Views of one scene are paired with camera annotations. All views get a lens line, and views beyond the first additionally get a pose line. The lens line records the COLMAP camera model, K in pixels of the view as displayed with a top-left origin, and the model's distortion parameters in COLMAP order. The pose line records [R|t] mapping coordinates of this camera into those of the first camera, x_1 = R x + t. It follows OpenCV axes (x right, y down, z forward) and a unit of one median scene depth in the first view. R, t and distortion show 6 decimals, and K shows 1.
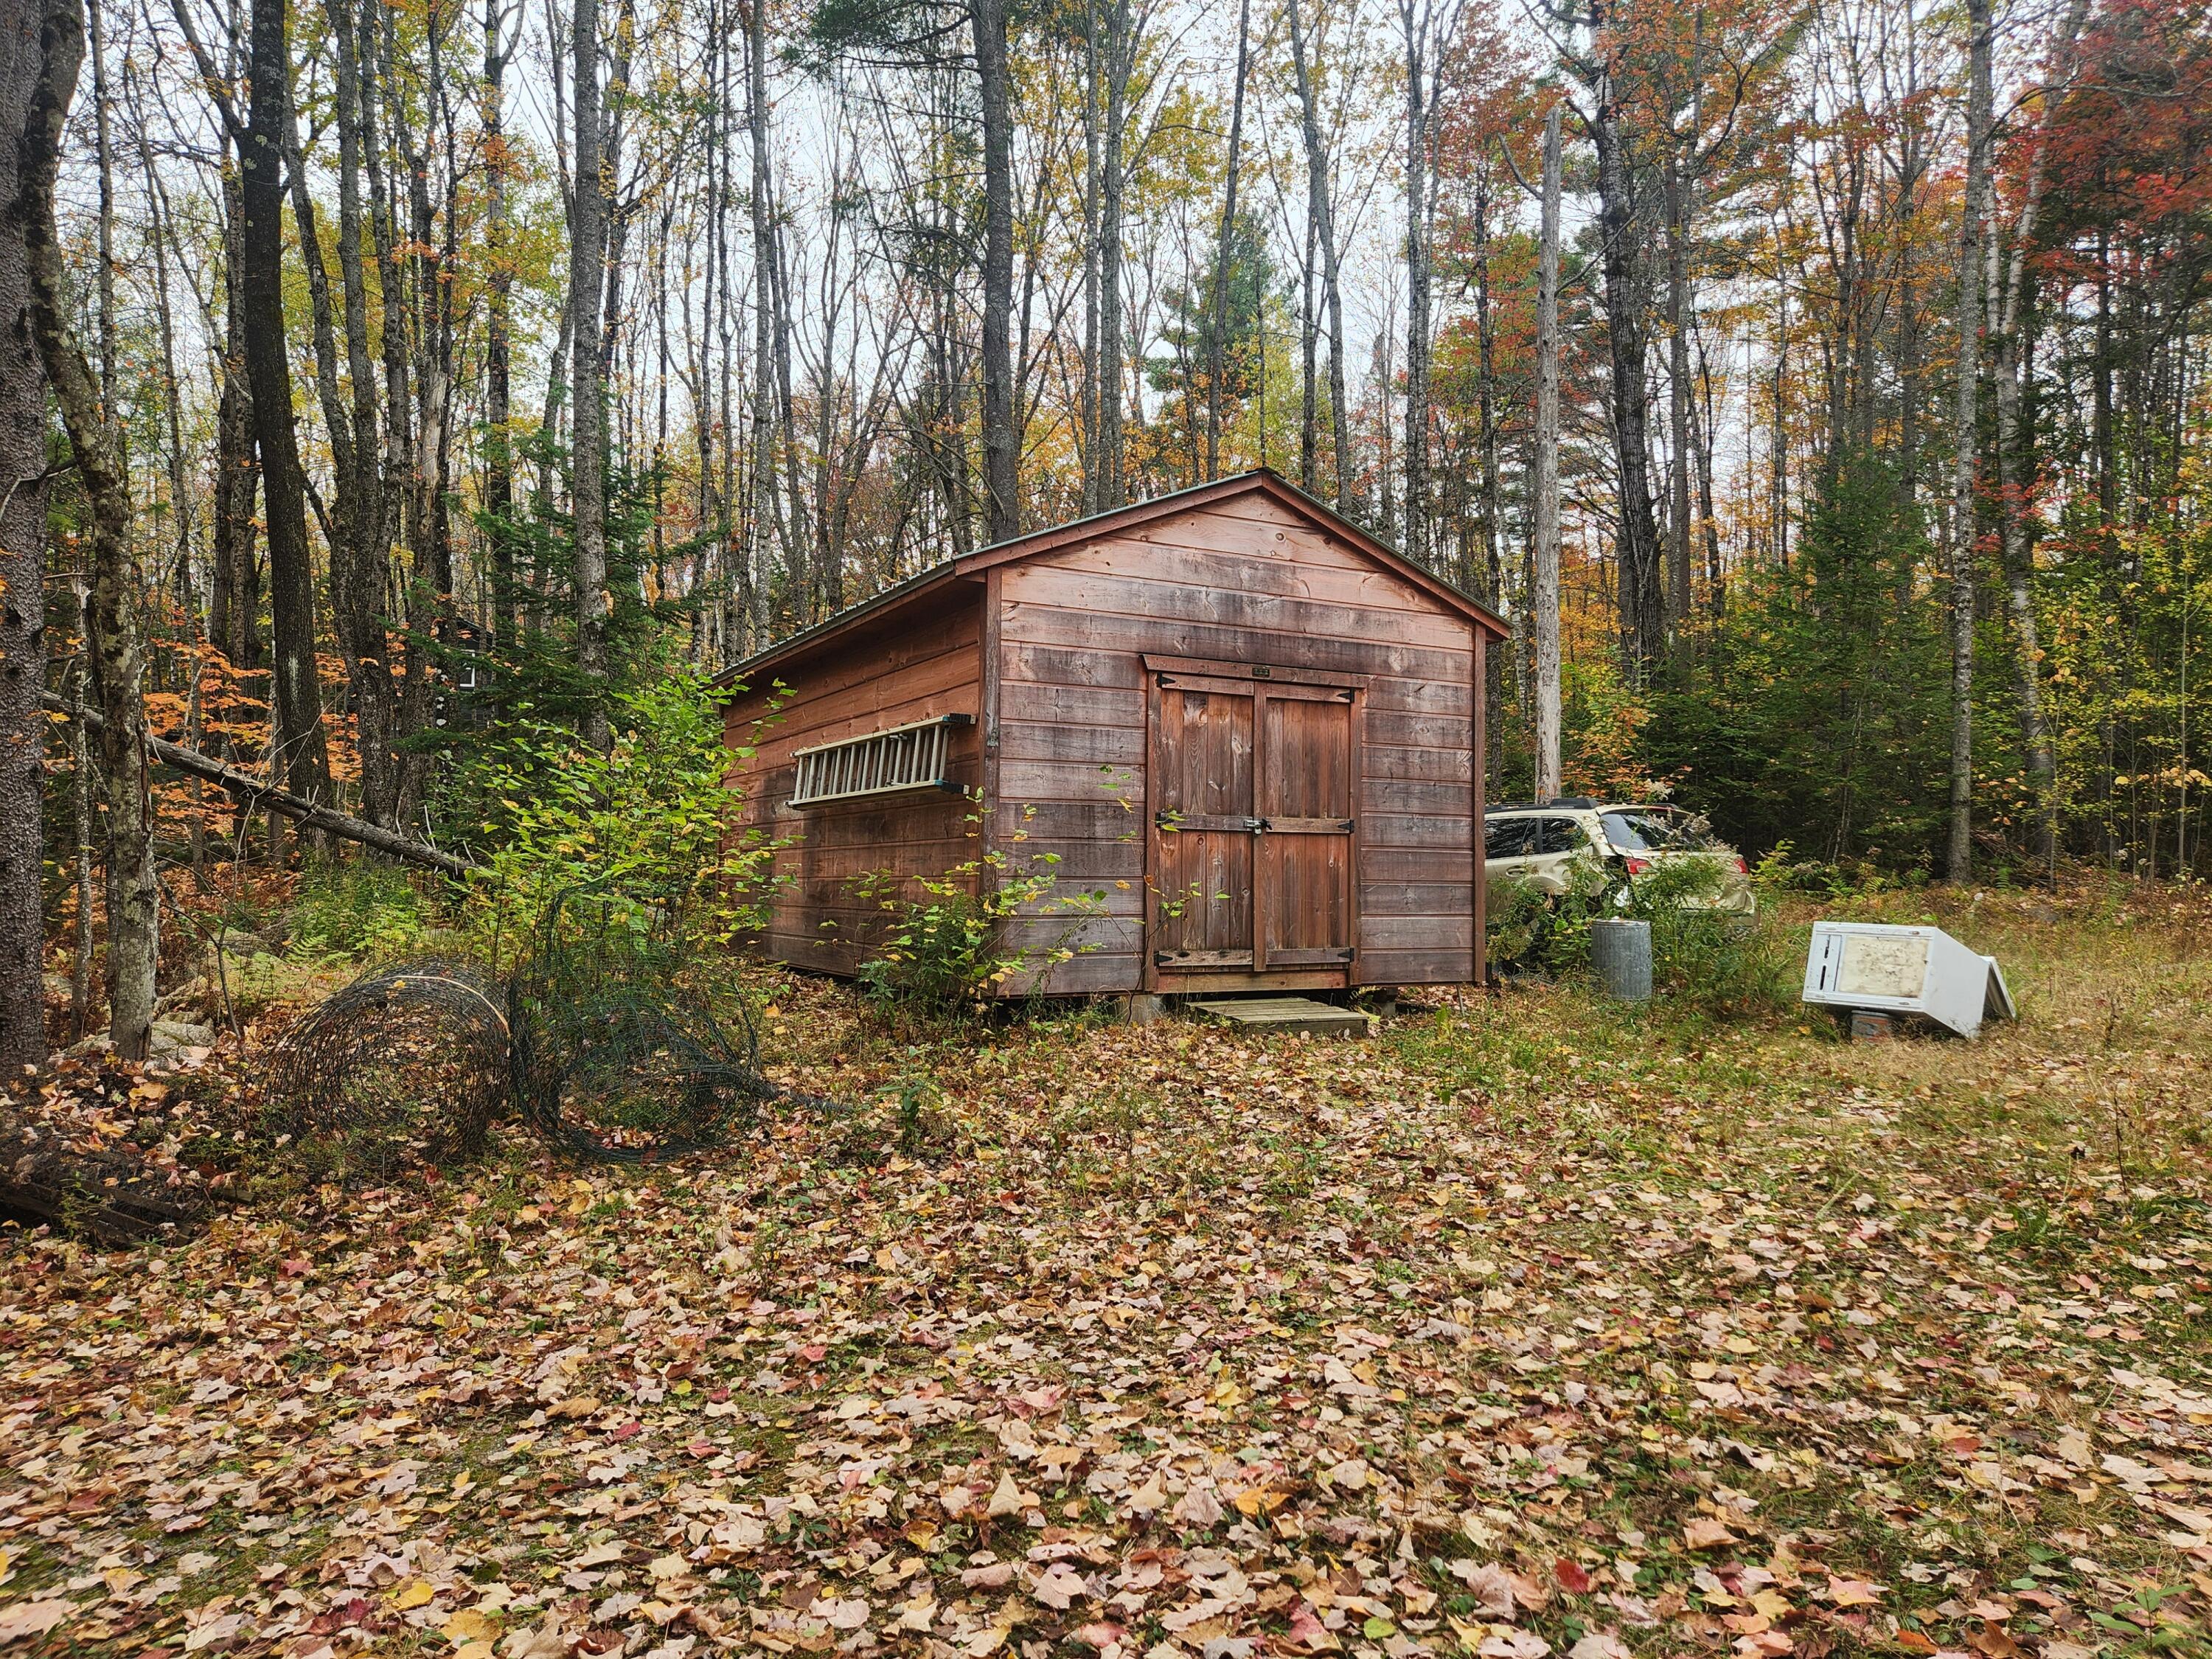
lens RADIAL K [[1471.7, 0, 1118.4], [0, 1471.7, 841.5], [0, 0, 1]] dist [0.073237, -0.061111]
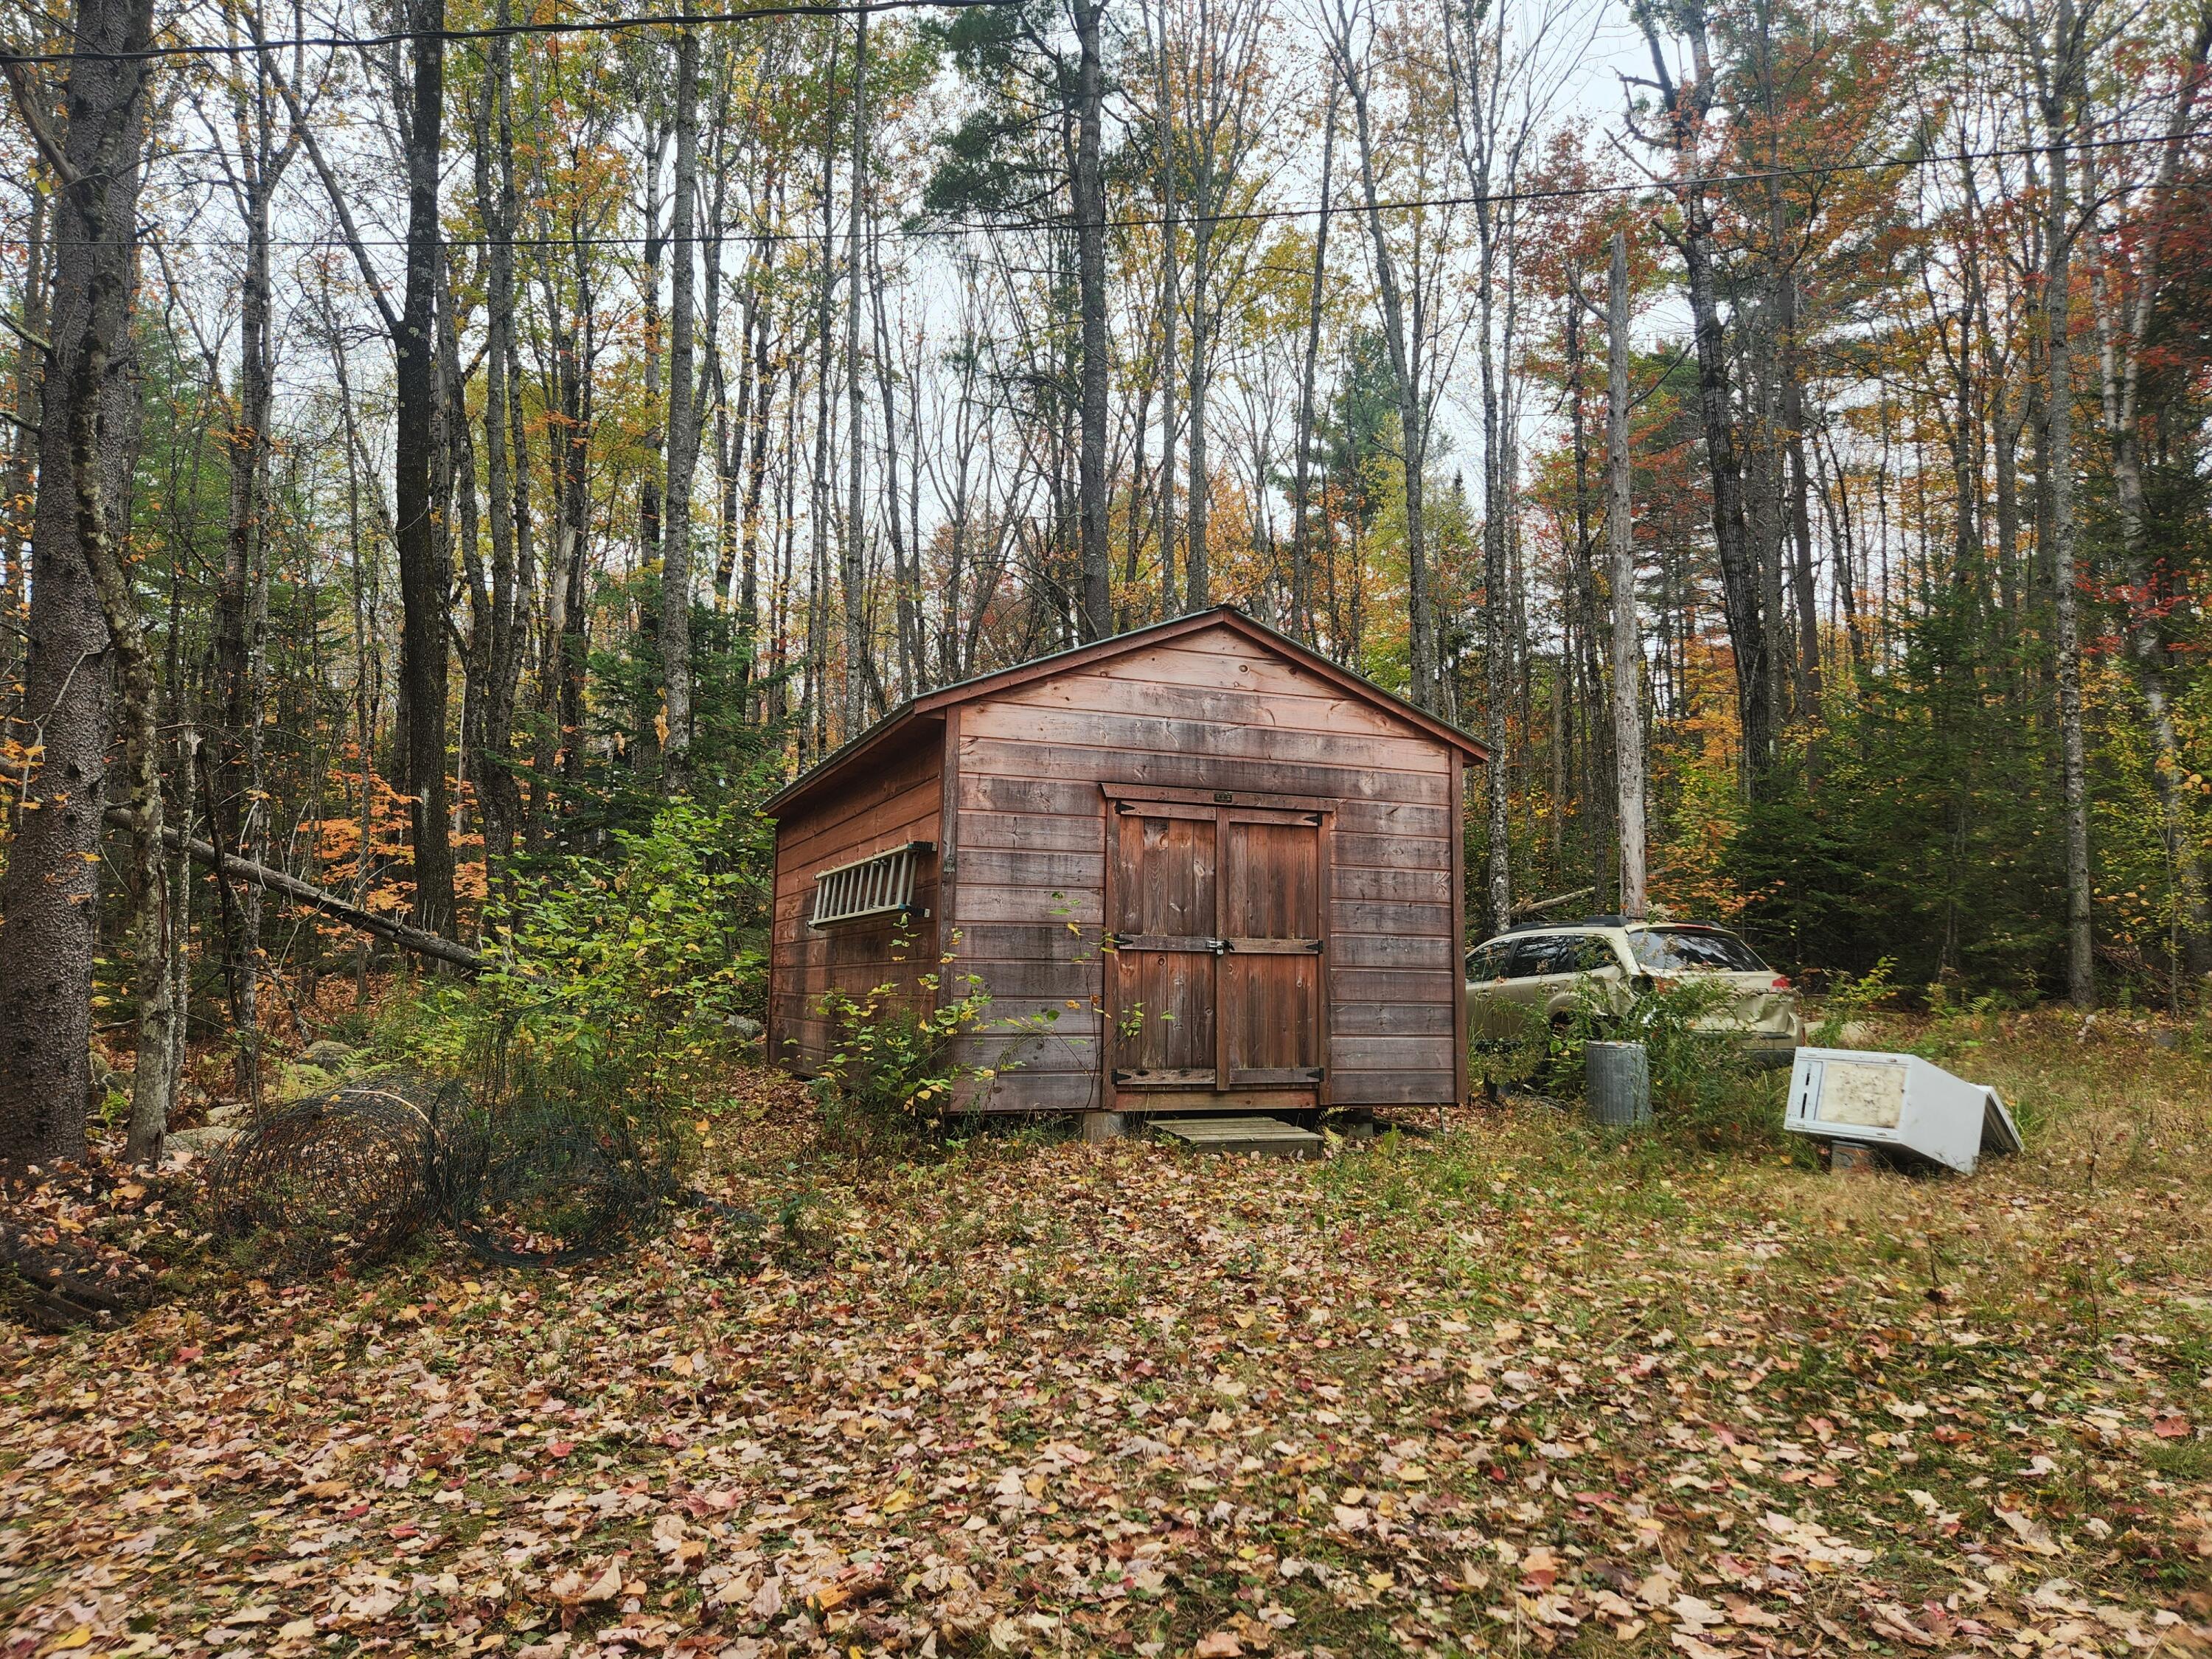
lens RADIAL K [[1471.7, 0, 1109.6], [0, 1471.7, 825.6], [0, 0, 1]] dist [0.073237, -0.061111]
pose [[0.992837, -0.008942, -0.119142, 0.206507], [-0.001044, 0.996508, -0.083492, -0.013059], [0.119473, 0.083019, 0.989360, -0.047976]]
